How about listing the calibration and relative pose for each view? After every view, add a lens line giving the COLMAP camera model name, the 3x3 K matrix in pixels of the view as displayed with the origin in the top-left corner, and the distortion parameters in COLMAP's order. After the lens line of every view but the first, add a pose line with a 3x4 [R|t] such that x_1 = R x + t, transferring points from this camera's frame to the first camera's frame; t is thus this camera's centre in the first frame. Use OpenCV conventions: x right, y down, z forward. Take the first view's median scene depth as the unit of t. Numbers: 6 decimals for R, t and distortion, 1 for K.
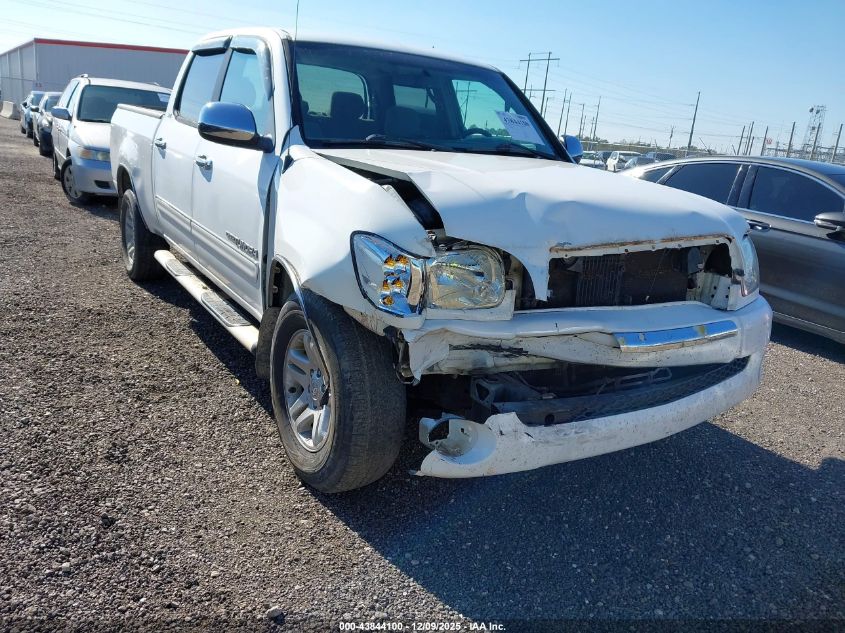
lens RADIAL K [[618.2, 0, 422.5], [0, 618.2, 316.5], [0, 0, 1]] dist [0.029486, -0.142987]
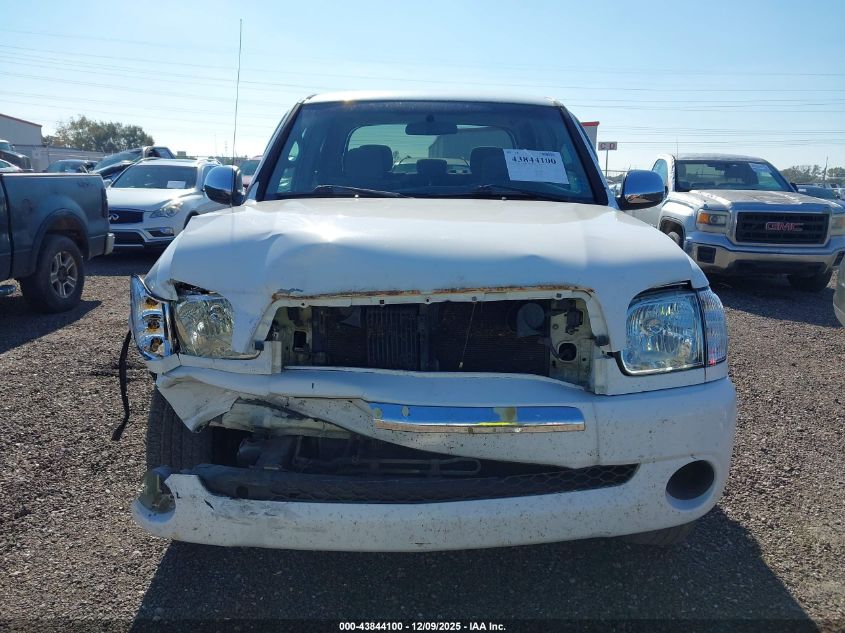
lens RADIAL K [[618.2, 0, 422.5], [0, 618.2, 316.5], [0, 0, 1]] dist [0.029486, -0.142987]
pose [[0.877004, 0.041468, -0.478691, 0.738755], [-0.087394, 0.993417, -0.074054, -0.030427], [0.472469, 0.106780, 0.874855, 0.305021]]
